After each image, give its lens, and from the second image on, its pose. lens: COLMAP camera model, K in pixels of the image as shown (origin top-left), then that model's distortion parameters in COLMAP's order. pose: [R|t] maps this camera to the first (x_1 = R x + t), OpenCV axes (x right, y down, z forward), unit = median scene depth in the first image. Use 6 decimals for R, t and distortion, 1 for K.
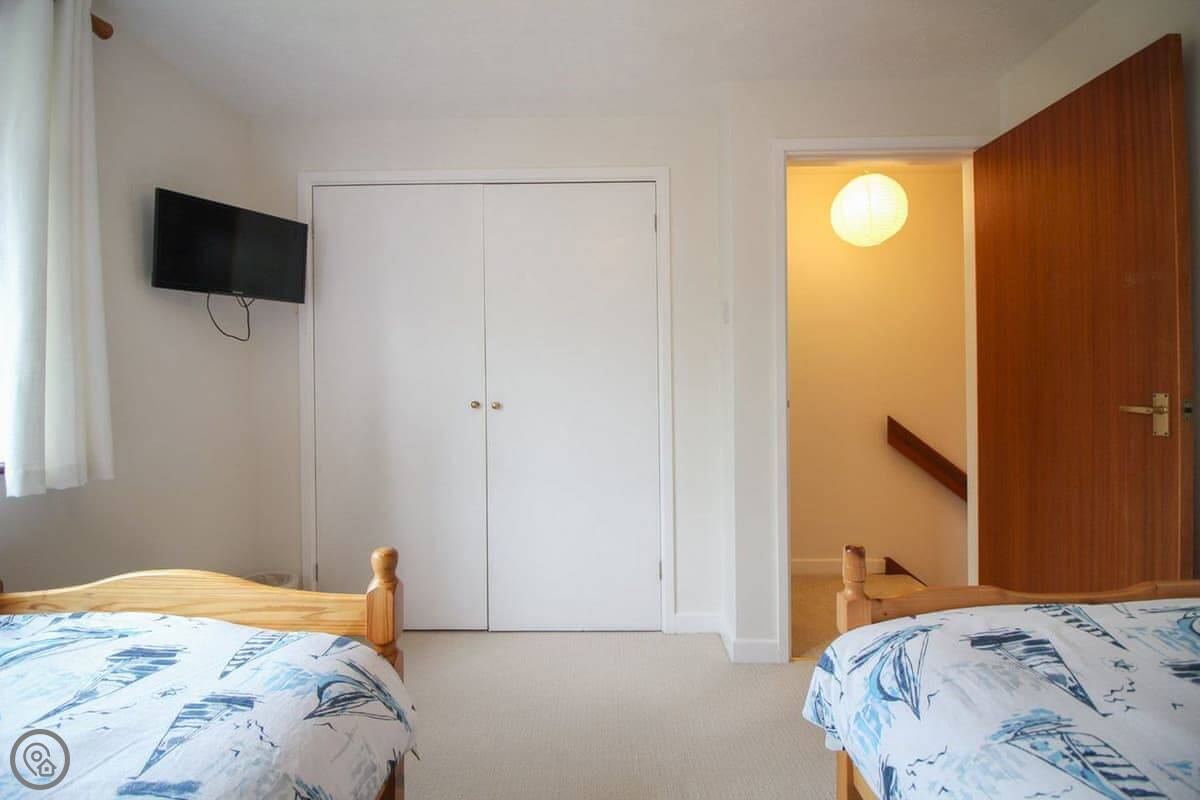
lens RADIAL K [[568.7, 0, 599.6], [0, 568.7, 388.3], [0, 0, 1]] dist [-0.001562, -0.012132]
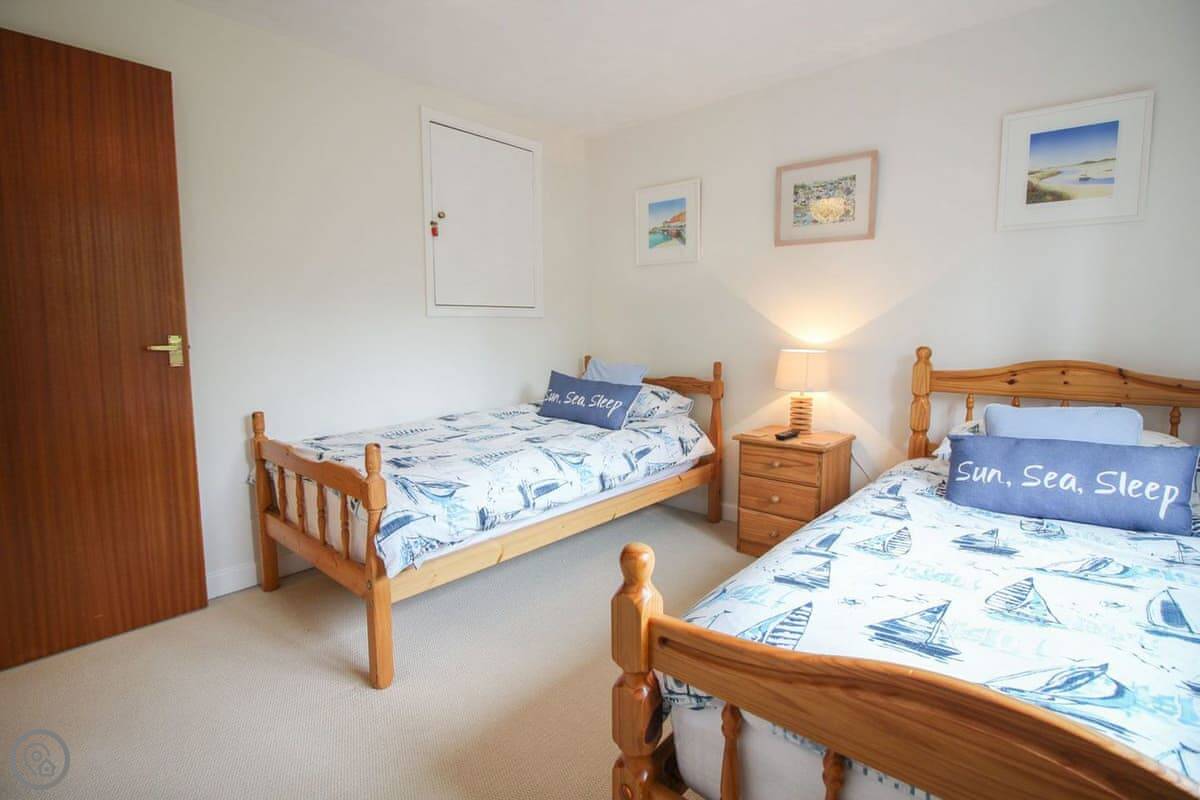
lens RADIAL K [[568.7, 0, 599.6], [0, 568.7, 388.3], [0, 0, 1]] dist [-0.001562, -0.012132]
pose [[-0.758698, -0.058492, 0.648811, -0.946537], [0.009355, 0.994880, 0.100630, 0.009612], [-0.651376, 0.082418, -0.754266, 1.845899]]
